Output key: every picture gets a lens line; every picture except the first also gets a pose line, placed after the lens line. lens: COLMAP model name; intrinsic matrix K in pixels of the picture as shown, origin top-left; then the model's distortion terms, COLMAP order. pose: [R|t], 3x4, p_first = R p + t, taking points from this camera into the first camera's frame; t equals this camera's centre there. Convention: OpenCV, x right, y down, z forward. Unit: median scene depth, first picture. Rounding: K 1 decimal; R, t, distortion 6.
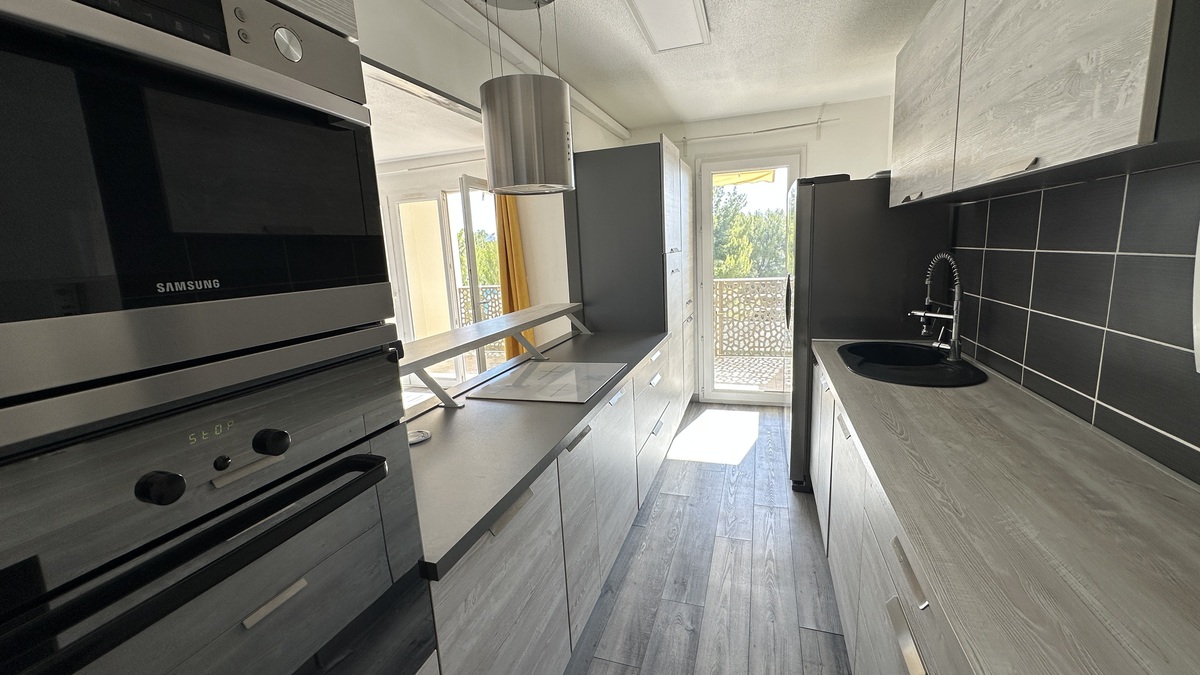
lens RADIAL K [[460.3, 0, 598.1], [0, 460.3, 333.3], [0, 0, 1]] dist [-0.000672, -0.000390]
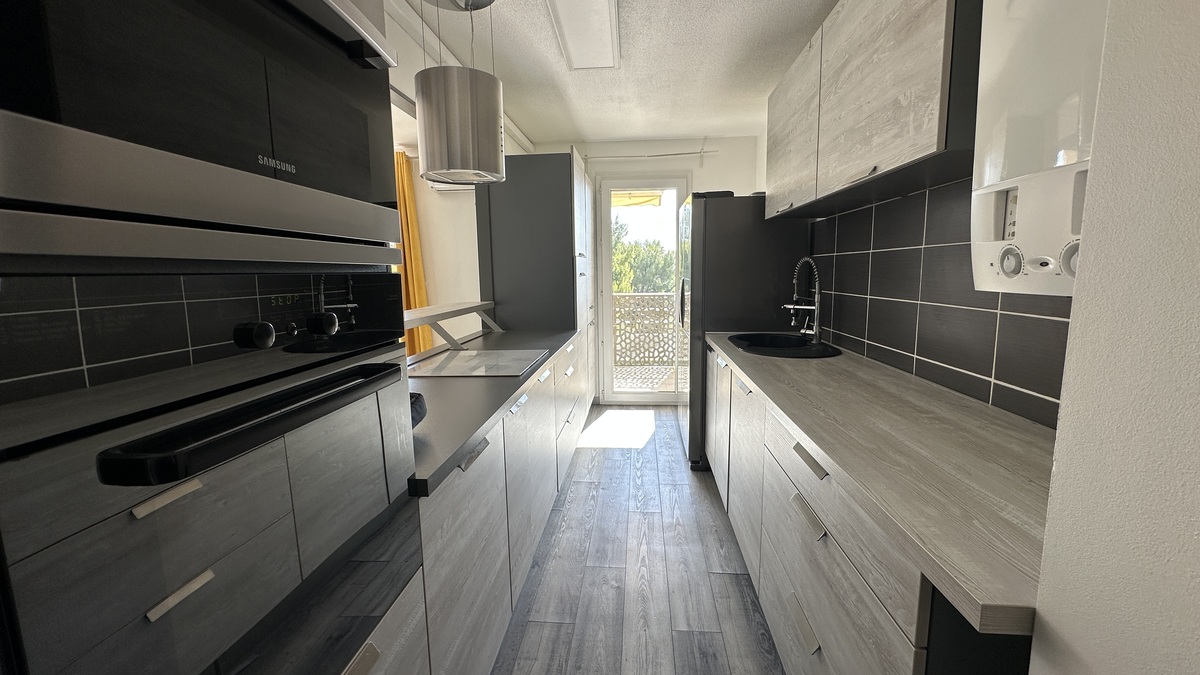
lens RADIAL K [[460.3, 0, 592.5], [0, 460.3, 328.1], [0, 0, 1]] dist [-0.000672, -0.000390]
pose [[0.973813, 0.007427, 0.227228, -0.087465], [0.005195, 0.998478, -0.054898, 0.082322], [-0.227290, 0.054641, 0.972293, -0.059699]]
